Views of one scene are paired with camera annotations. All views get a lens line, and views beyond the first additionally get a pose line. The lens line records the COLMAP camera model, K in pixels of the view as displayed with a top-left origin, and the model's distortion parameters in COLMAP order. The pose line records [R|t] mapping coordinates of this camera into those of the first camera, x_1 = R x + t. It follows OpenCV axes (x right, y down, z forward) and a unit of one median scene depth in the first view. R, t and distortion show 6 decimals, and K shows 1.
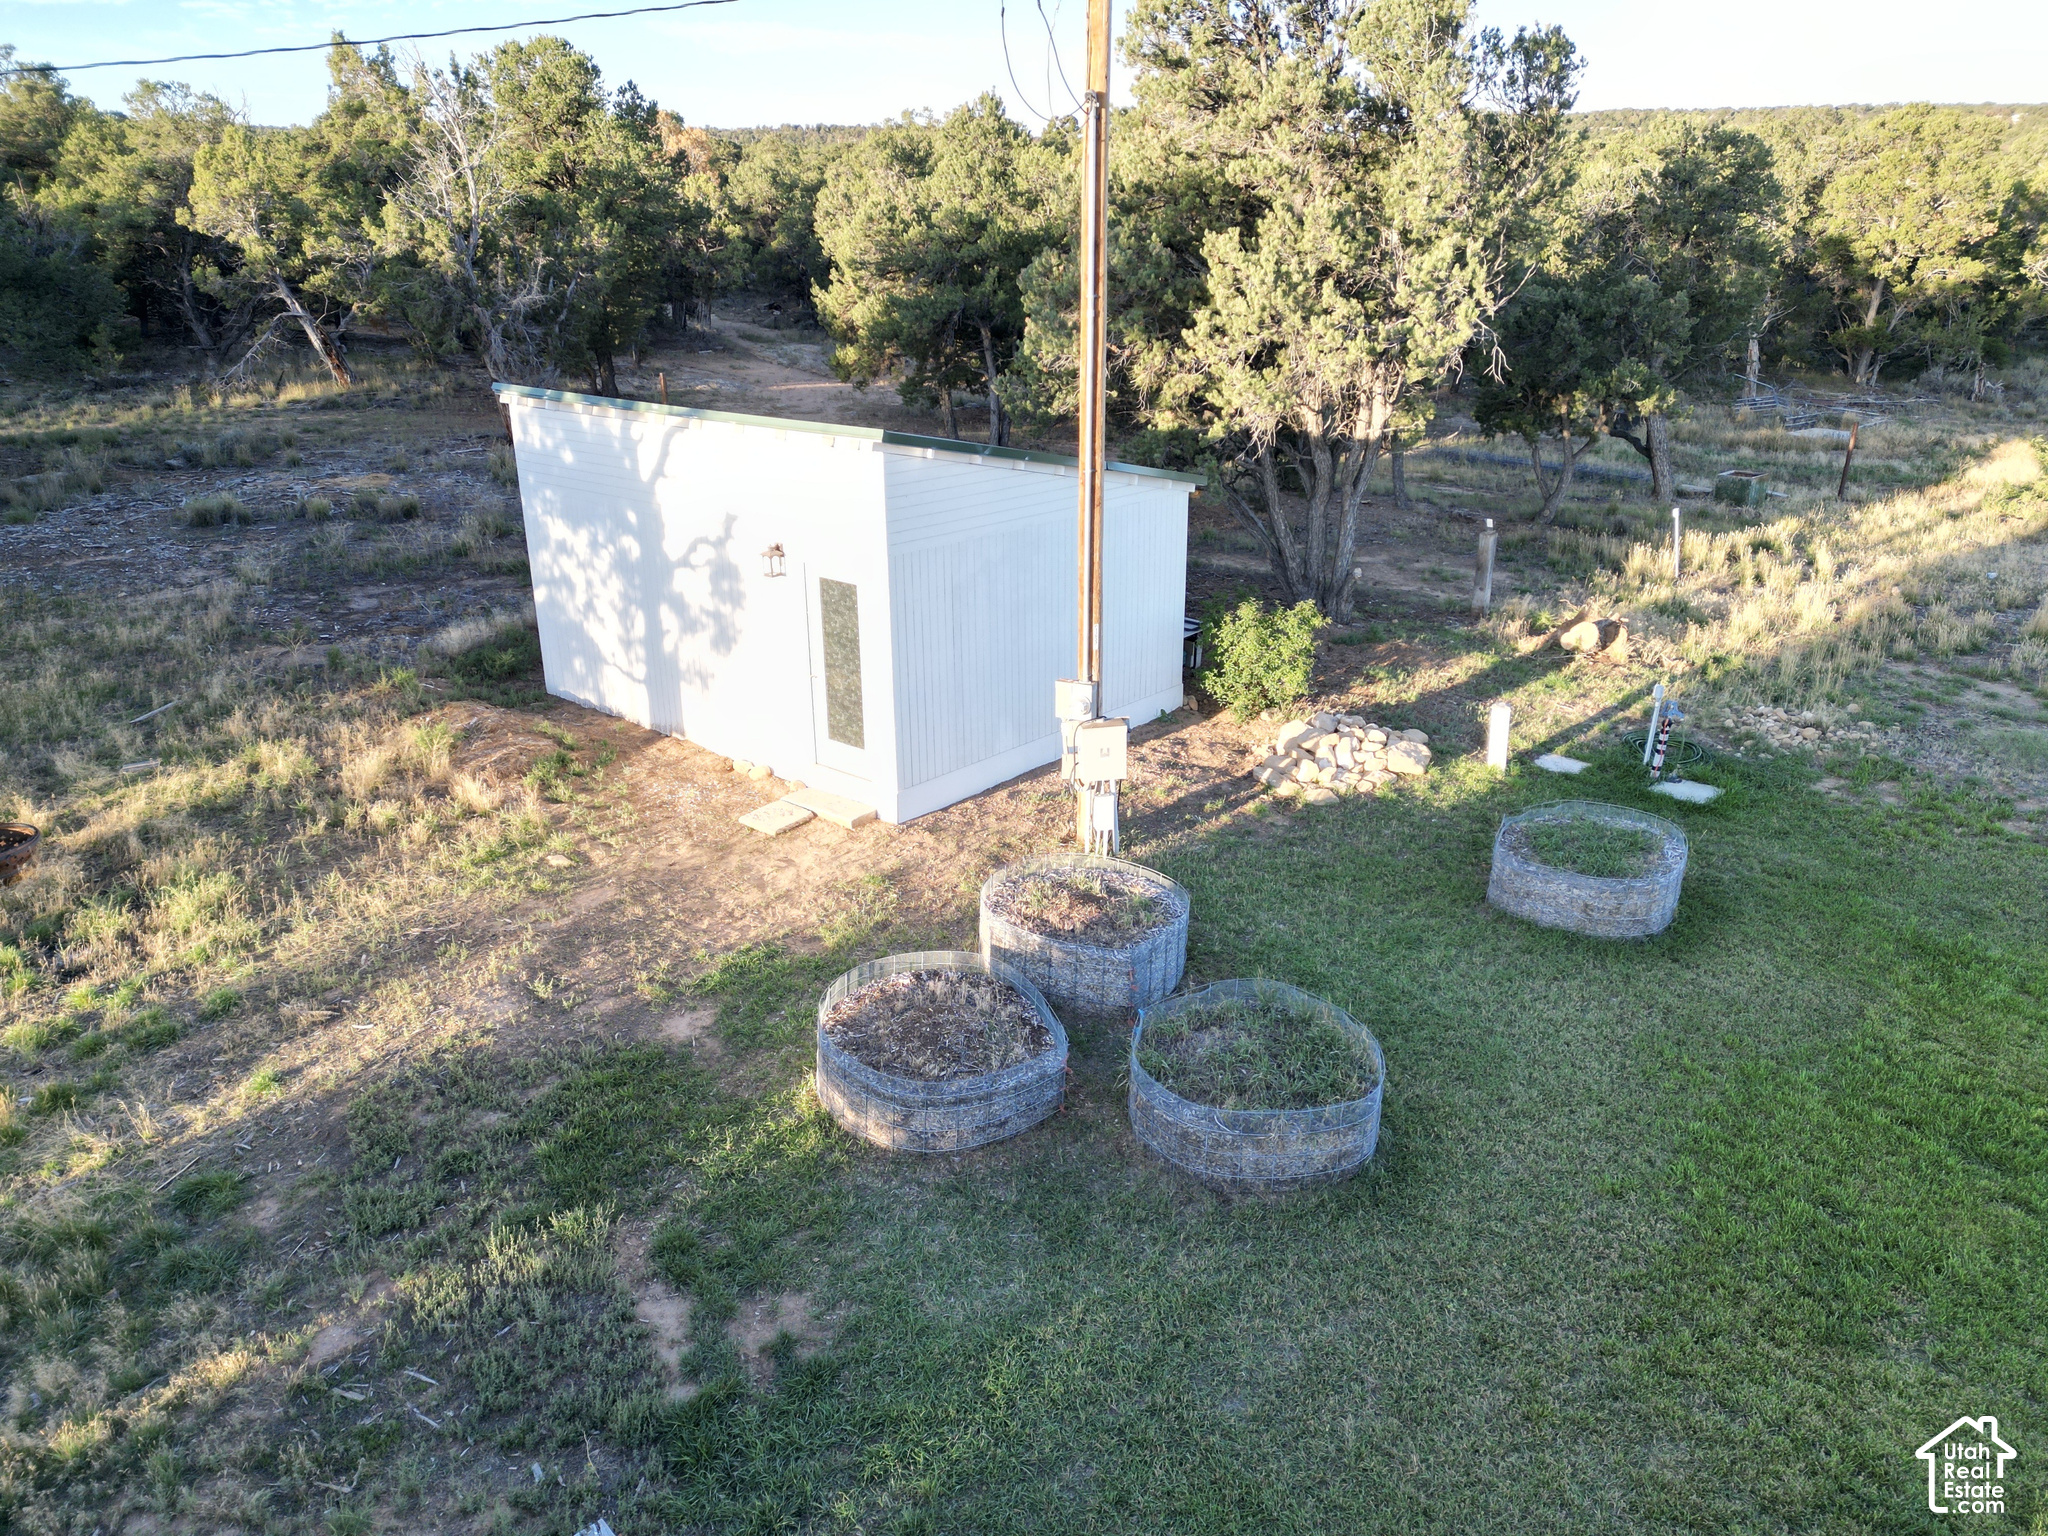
lens RADIAL K [[1423.4, 0, 1024.4], [0, 1423.4, 776.7], [0, 0, 1]] dist [0.047531, -0.000113]
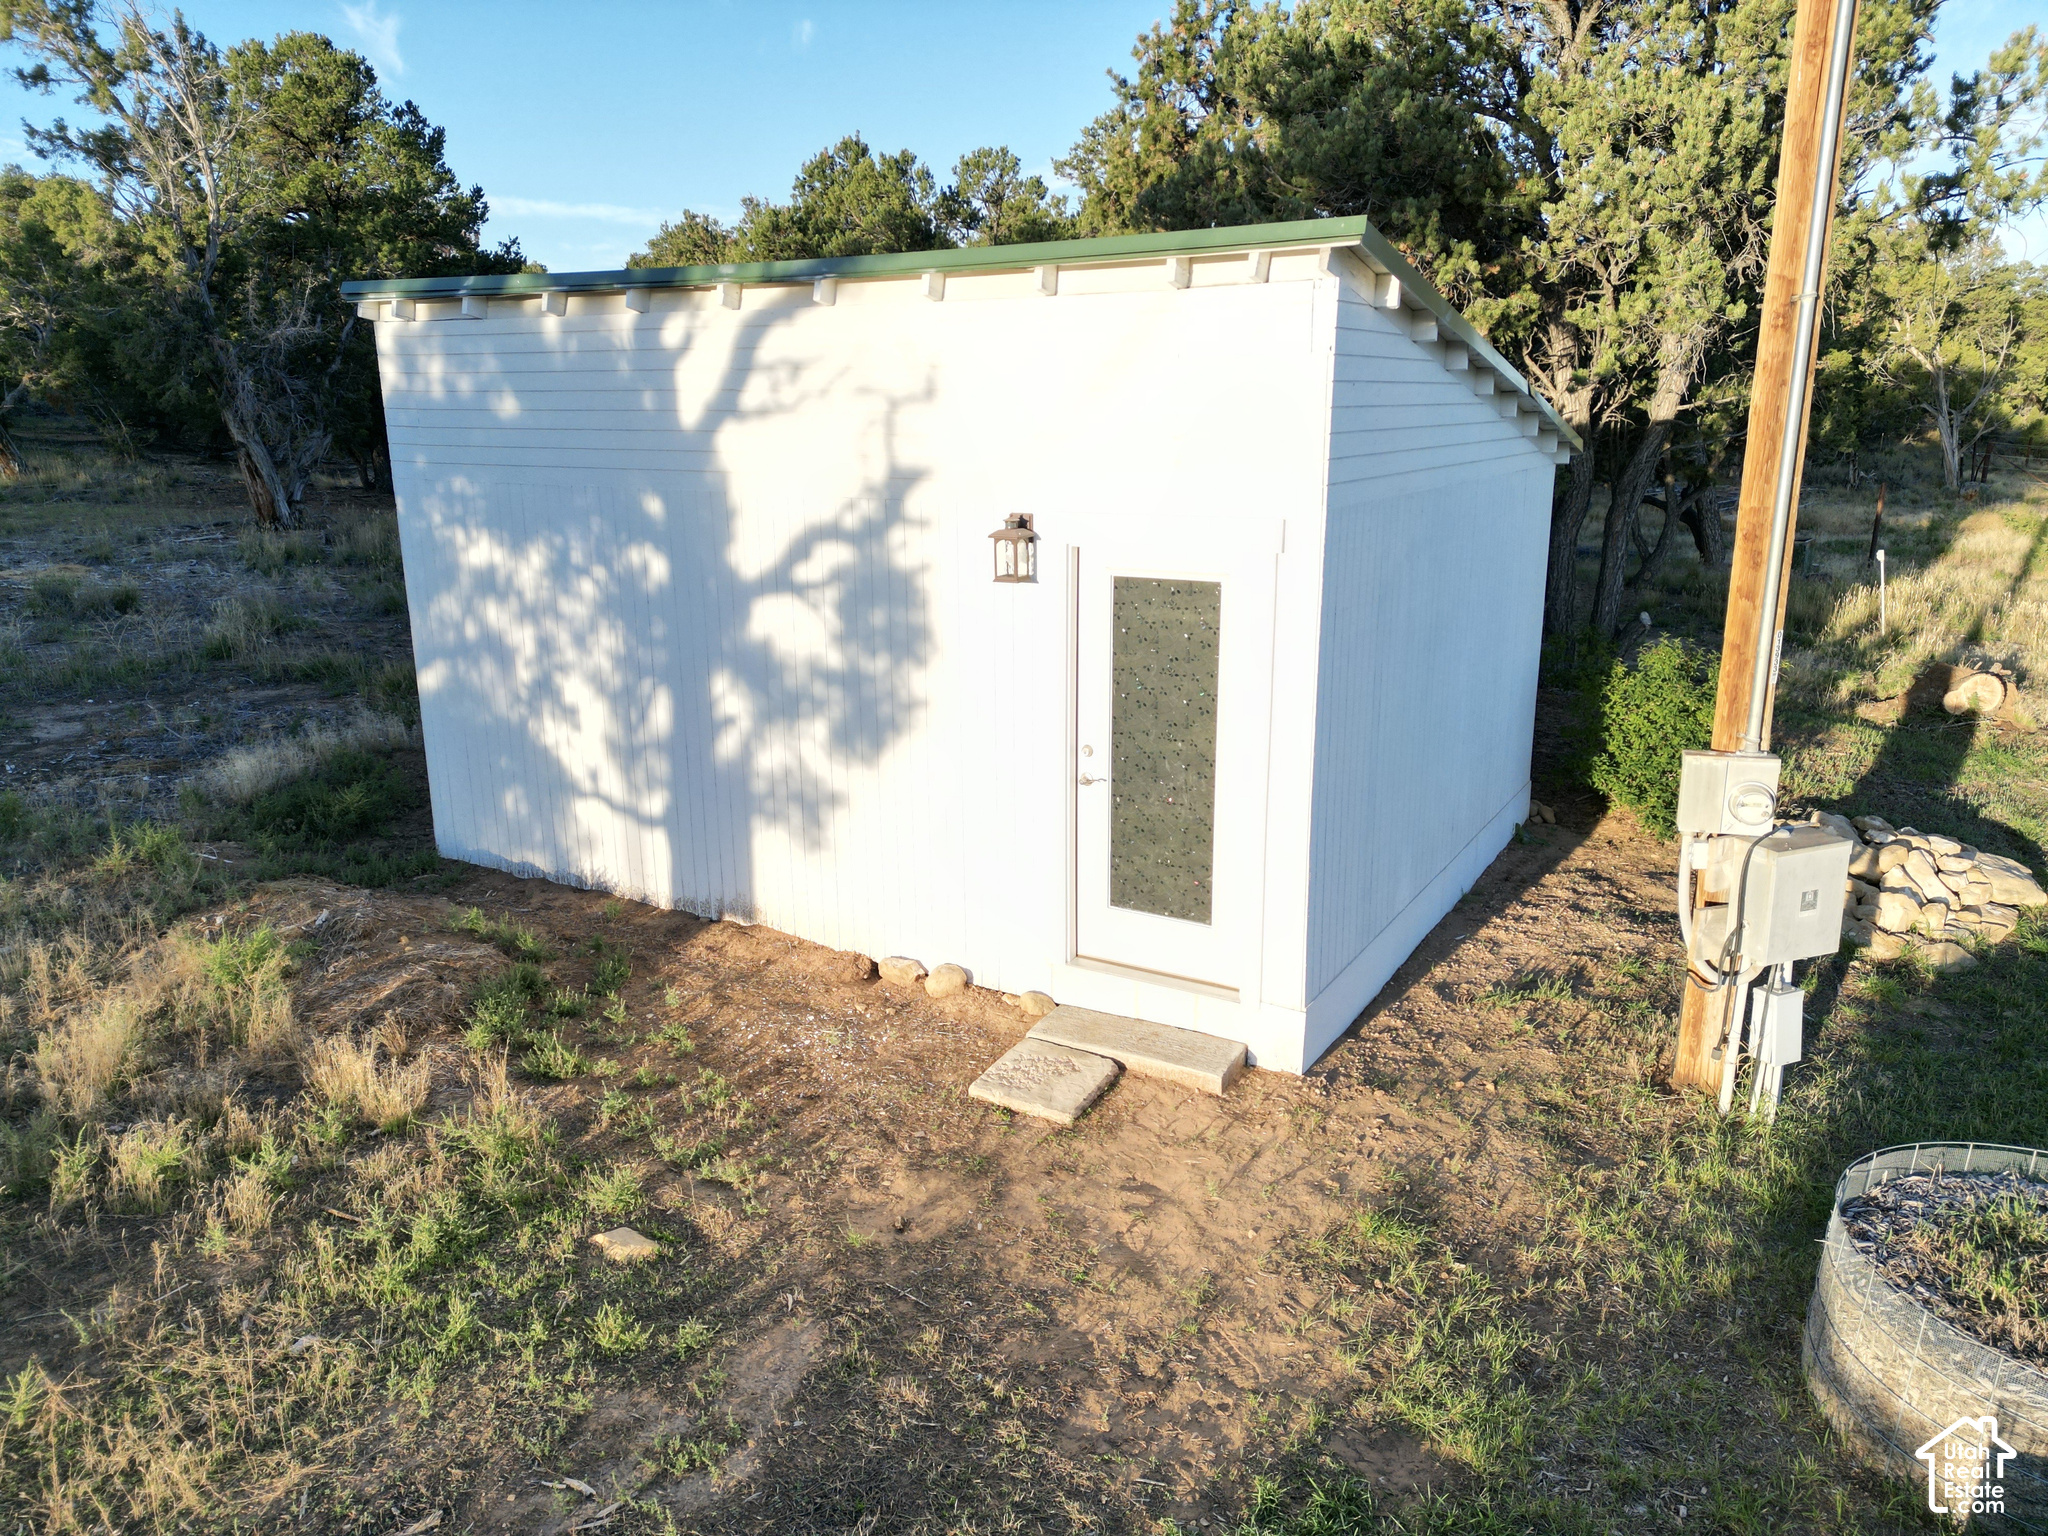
lens RADIAL K [[1416.8, 0, 1023.4], [0, 1416.8, 775.8], [0, 0, 1]] dist [0.086706, -0.077608]
pose [[0.983167, -0.046759, 0.176623, -0.234842], [0.064673, 0.993174, -0.097069, -0.023856], [-0.170878, 0.106858, 0.979480, 0.469734]]
